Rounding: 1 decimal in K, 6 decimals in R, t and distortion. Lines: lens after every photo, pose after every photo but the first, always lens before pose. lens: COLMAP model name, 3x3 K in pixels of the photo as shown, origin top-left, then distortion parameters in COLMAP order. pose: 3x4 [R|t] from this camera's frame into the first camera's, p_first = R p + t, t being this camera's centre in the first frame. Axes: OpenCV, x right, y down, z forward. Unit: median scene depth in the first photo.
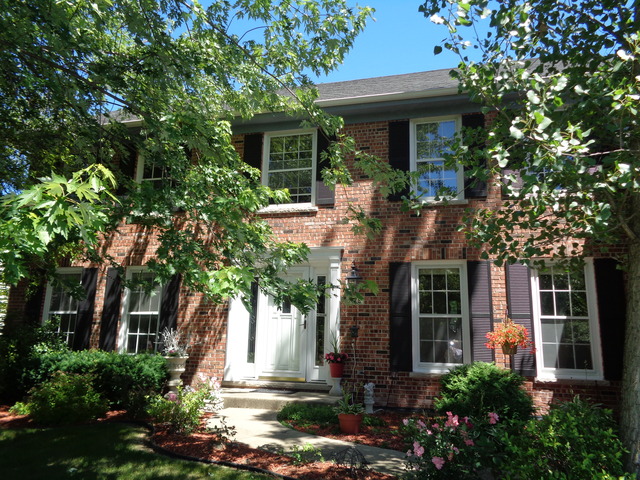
lens RADIAL K [[487.7, 0, 320.0], [0, 487.7, 240.0], [0, 0, 1]] dist [0.011061, 0.005683]
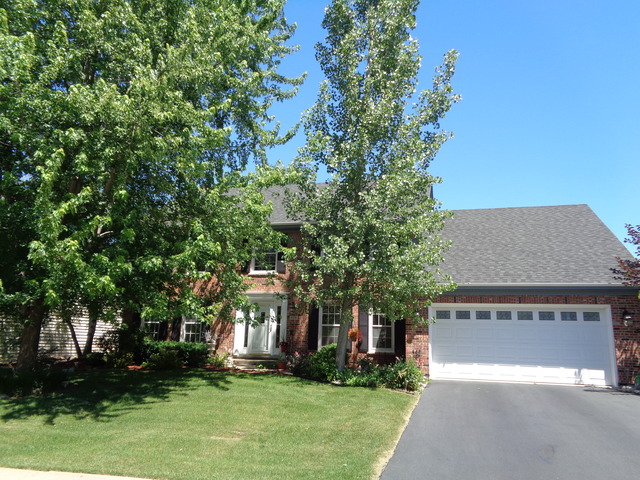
lens RADIAL K [[487.7, 0, 320.0], [0, 487.7, 240.0], [0, 0, 1]] dist [0.011061, 0.005683]
pose [[0.999966, 0.007564, 0.003396, 0.170684], [-0.007491, 0.999749, -0.021103, -0.167324], [-0.003555, 0.021077, 0.999772, -1.114426]]
